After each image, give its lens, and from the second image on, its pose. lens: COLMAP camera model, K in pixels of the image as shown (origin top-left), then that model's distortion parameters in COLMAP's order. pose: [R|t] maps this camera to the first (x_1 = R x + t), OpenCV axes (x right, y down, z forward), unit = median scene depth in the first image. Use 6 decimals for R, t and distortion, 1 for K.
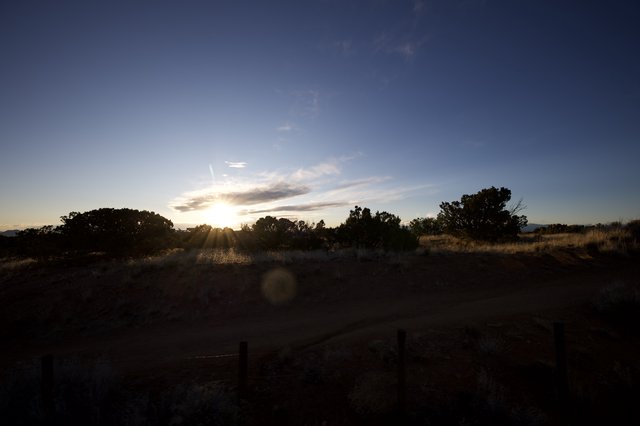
lens RADIAL K [[276.4, 0, 317.1], [0, 276.4, 226.7], [0, 0, 1]] dist [-0.039331, 0.013417]
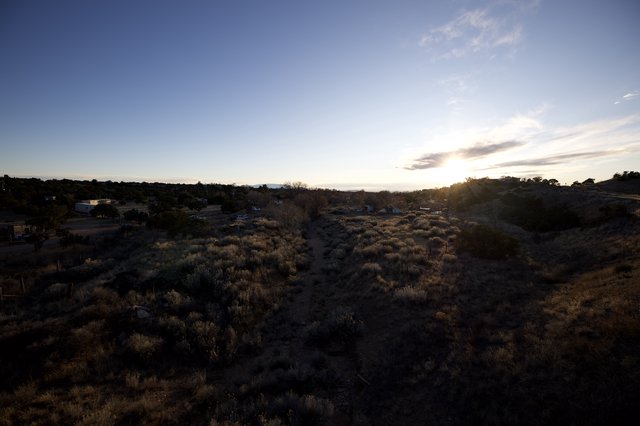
lens RADIAL K [[276.4, 0, 318.2], [0, 276.4, 211.6], [0, 0, 1]] dist [-0.039331, 0.013417]
pose [[0.697820, 0.061477, -0.713630, 0.155673], [0.009023, 0.995476, 0.094580, -0.001140], [0.716216, -0.072439, 0.694109, -0.118787]]
